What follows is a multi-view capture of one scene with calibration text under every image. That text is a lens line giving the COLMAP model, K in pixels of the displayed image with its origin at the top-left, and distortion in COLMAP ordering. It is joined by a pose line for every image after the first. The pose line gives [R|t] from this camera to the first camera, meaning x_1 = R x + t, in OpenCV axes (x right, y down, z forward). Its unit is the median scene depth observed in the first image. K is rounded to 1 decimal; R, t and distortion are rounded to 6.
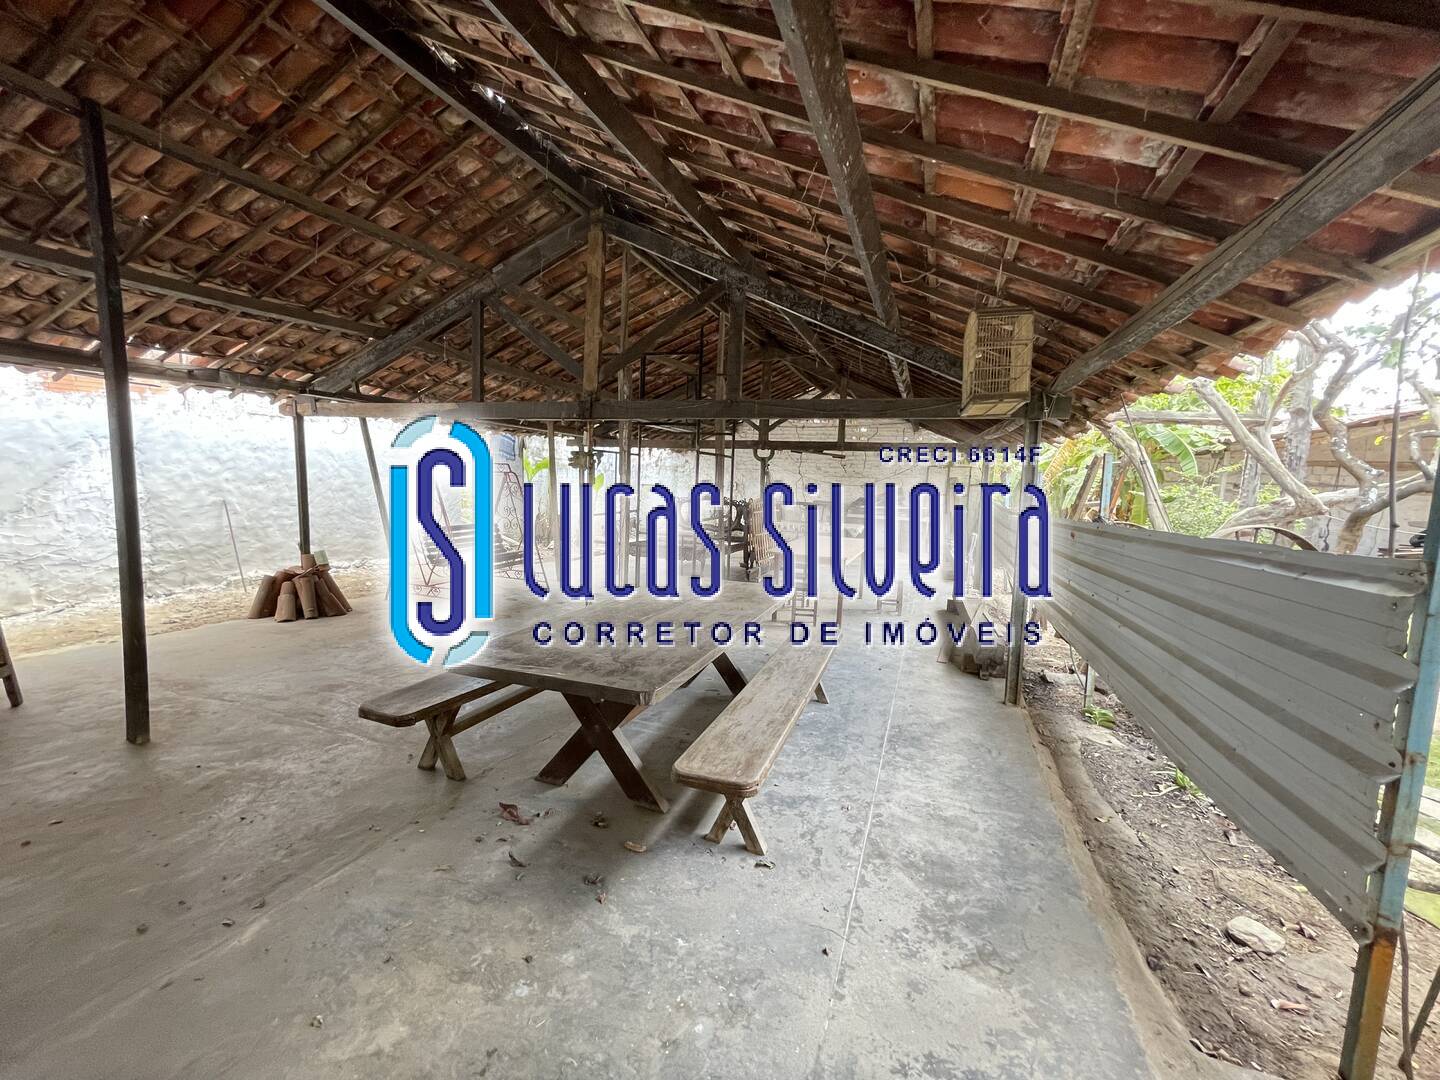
lens RADIAL K [[581.2, 0, 718.3], [0, 581.2, 537.0], [0, 0, 1]] dist [-0.007437, 0.000876]
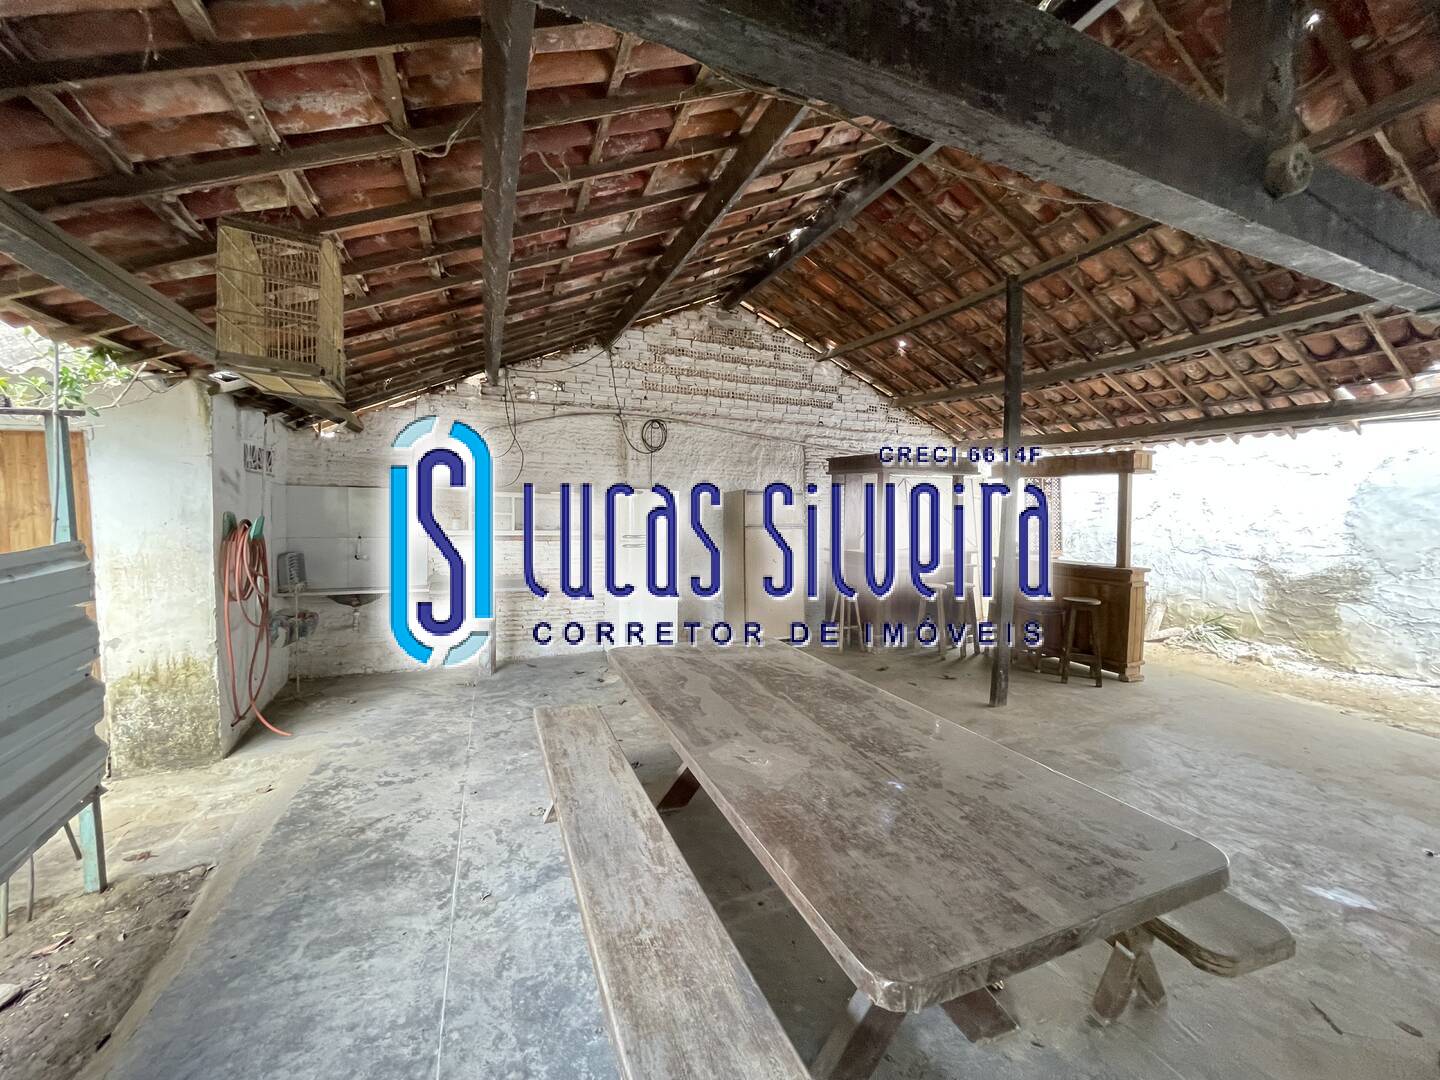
lens RADIAL K [[581.2, 0, 719.5], [0, 581.2, 535.9], [0, 0, 1]] dist [-0.007437, 0.000876]
pose [[-0.743773, -0.004037, -0.668420, 0.582327], [-0.101605, 0.989045, 0.107085, -0.181745], [0.660665, 0.147562, -0.736035, 1.941316]]
